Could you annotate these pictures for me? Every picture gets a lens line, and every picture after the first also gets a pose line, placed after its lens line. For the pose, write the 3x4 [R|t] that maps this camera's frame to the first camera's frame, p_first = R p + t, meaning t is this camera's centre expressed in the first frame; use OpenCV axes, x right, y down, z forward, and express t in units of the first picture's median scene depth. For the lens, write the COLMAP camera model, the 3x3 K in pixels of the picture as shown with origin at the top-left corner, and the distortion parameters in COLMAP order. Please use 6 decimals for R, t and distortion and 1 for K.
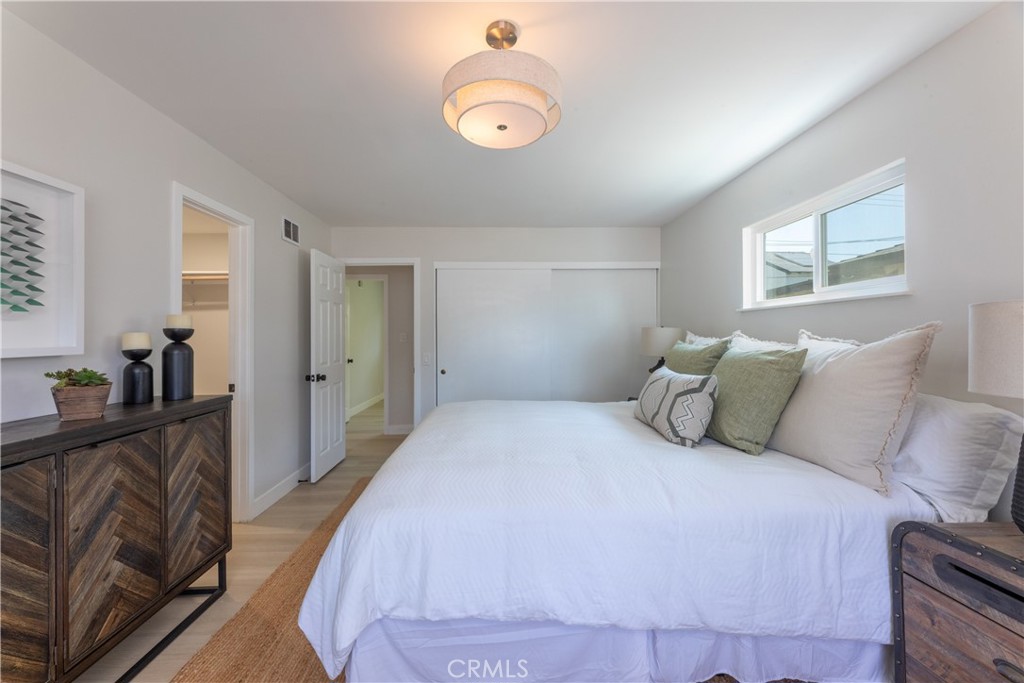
lens RADIAL K [[421.0, 0, 512.0], [0, 421.0, 336.3], [0, 0, 1]] dist [-0.000704, -0.000222]
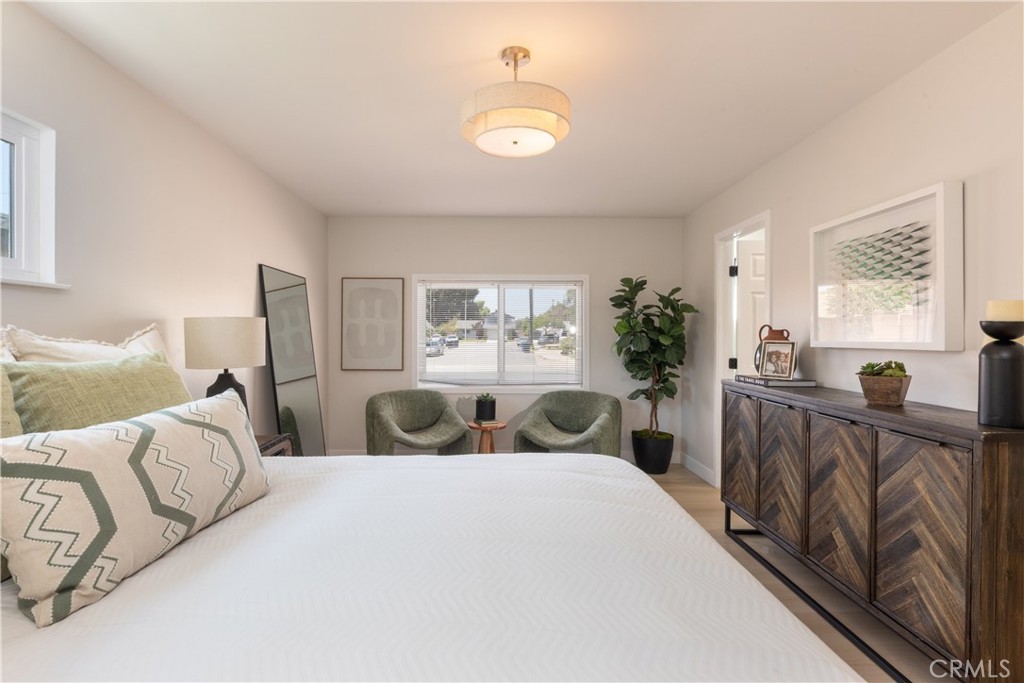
lens RADIAL K [[482.8, 0, 507.9], [0, 482.8, 337.4], [0, 0, 1]] dist [0.000056, -0.000311]
pose [[-0.999438, -0.003608, 0.033328, -0.034915], [-0.003504, 0.999989, 0.003201, 0.009349], [-0.033339, 0.003082, -0.999439, 2.002327]]
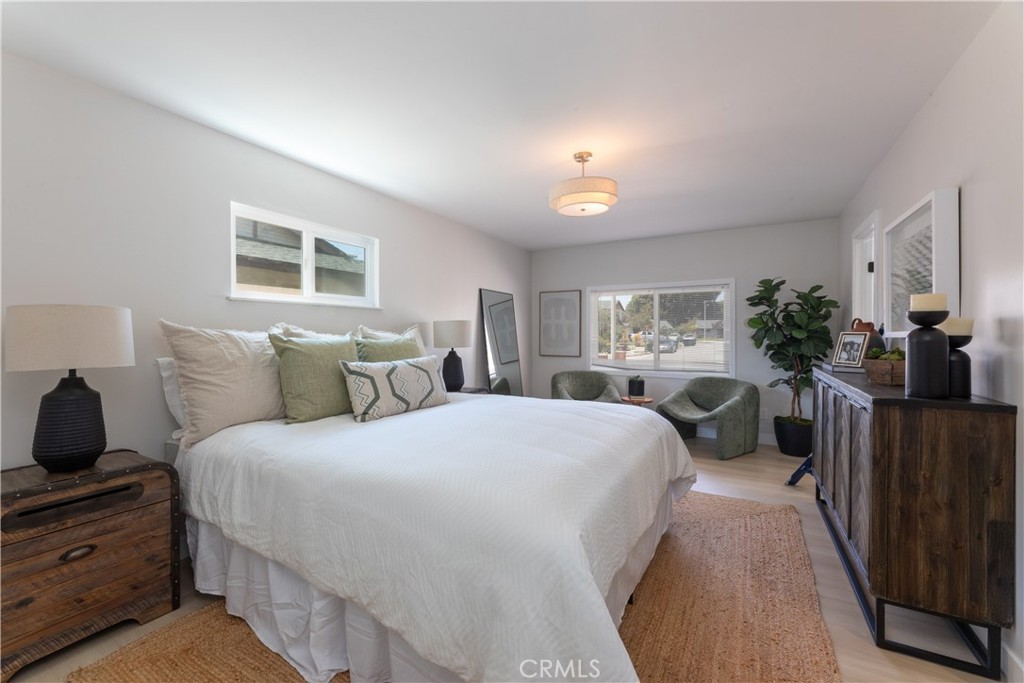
lens RADIAL K [[421.0, 0, 512.0], [0, 421.0, 336.3], [0, 0, 1]] dist [-0.000704, -0.000222]
pose [[-0.849510, -0.002816, 0.527564, -0.594605], [-0.000743, 0.999991, 0.004142, 0.030797], [-0.527571, 0.003127, -0.849505, 2.355885]]
